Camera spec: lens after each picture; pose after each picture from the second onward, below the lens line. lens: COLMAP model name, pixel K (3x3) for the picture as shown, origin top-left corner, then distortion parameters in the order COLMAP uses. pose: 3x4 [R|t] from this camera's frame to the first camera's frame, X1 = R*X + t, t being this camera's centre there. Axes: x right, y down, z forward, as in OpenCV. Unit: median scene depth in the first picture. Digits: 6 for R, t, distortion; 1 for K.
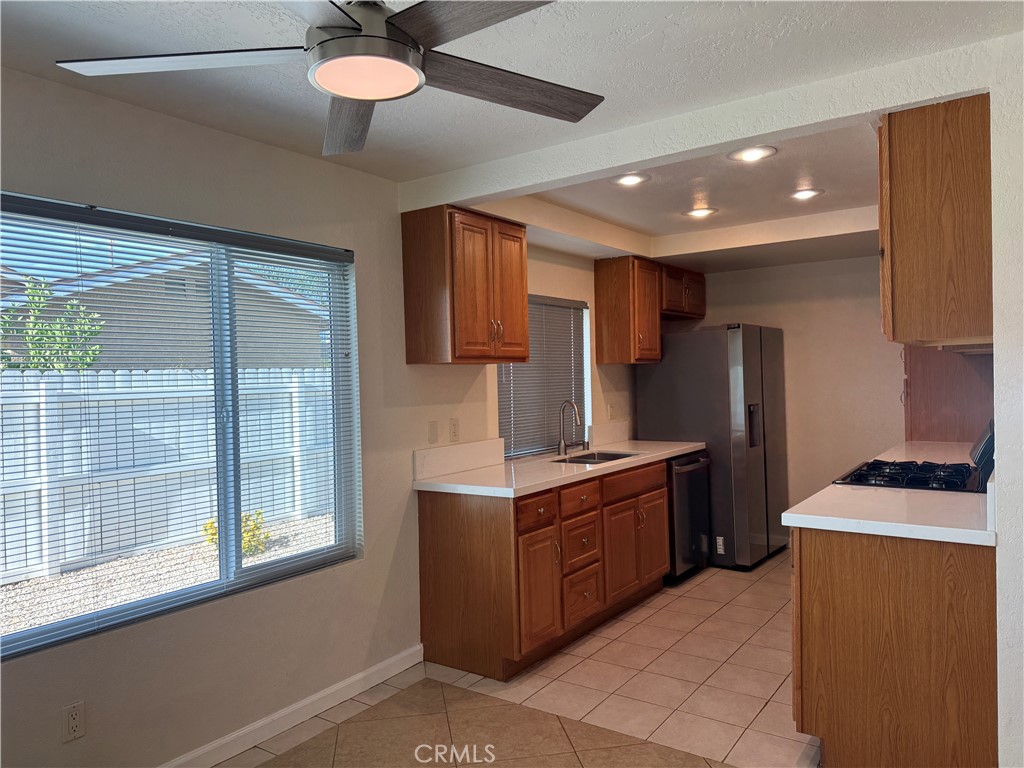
lens RADIAL K [[720.9, 0, 510.3], [0, 720.9, 385.0], [0, 0, 1]] dist [0.054738, -0.056301]
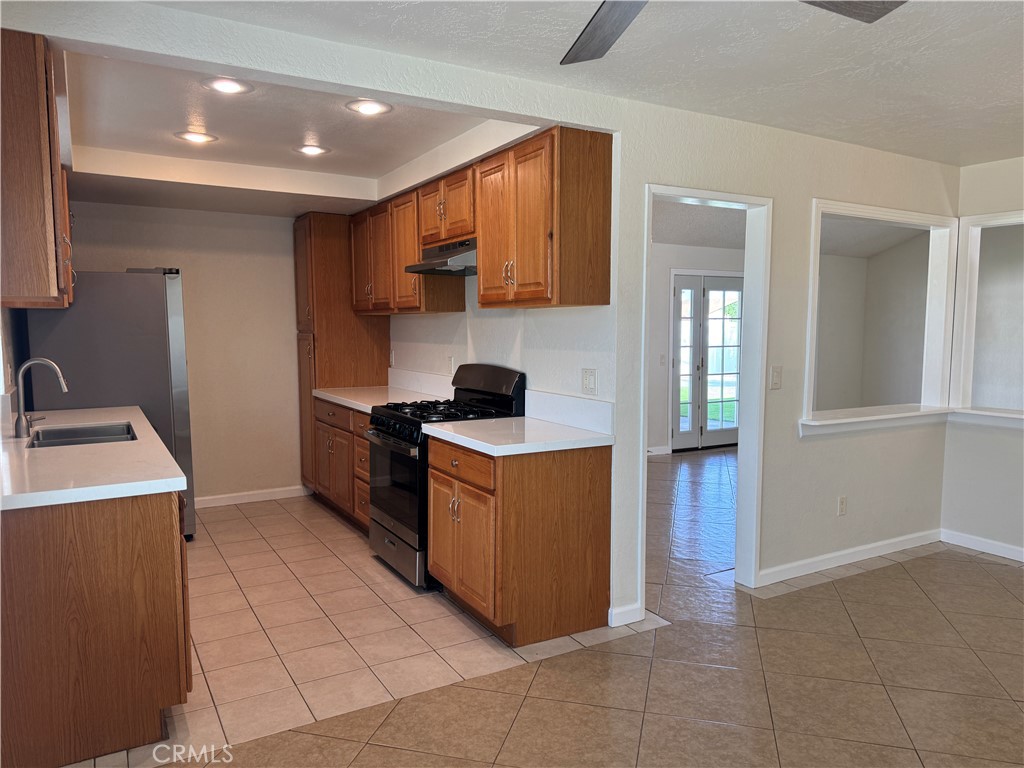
lens RADIAL K [[720.9, 0, 512.8], [0, 720.9, 390.0], [0, 0, 1]] dist [0.054738, -0.056301]
pose [[0.413821, -0.059466, 0.908414, -0.425003], [-0.000835, 0.997839, 0.065700, 0.005614], [-0.910358, -0.027946, 0.412877, 0.320820]]
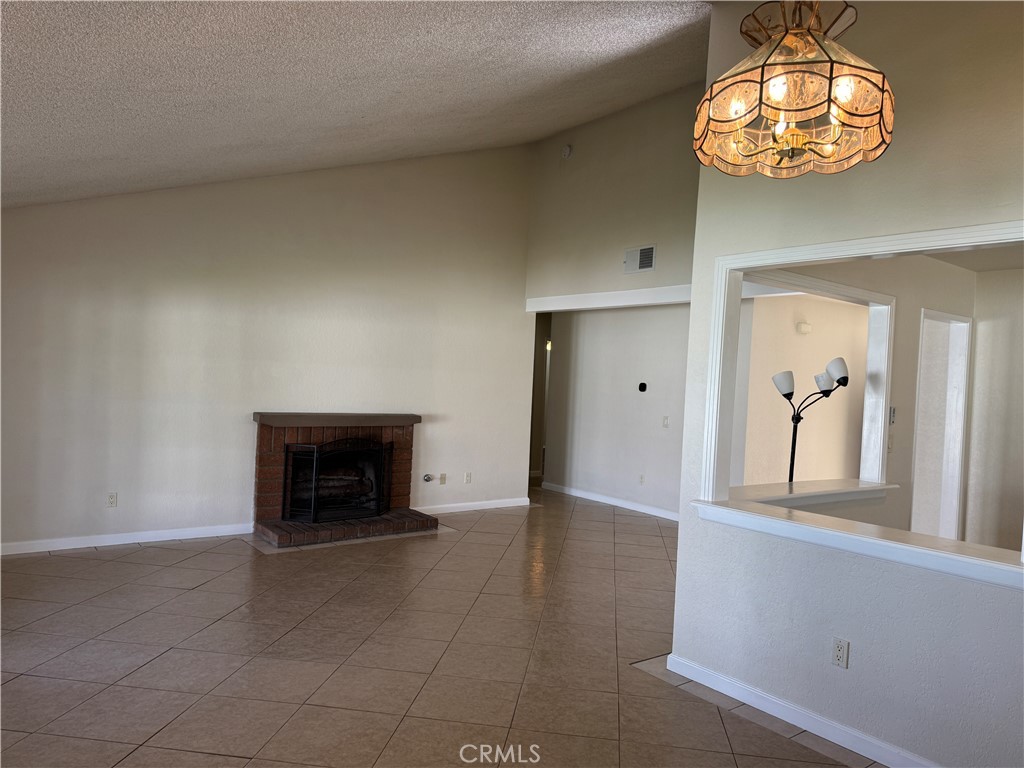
lens RADIAL K [[720.9, 0, 509.0], [0, 720.9, 390.6], [0, 0, 1]] dist [0.054738, -0.056301]
pose [[-0.951116, -0.031818, 0.307190, 0.916493], [-0.024415, 0.999312, 0.027912, -0.045709], [-0.307867, 0.019047, -0.951239, 1.126243]]
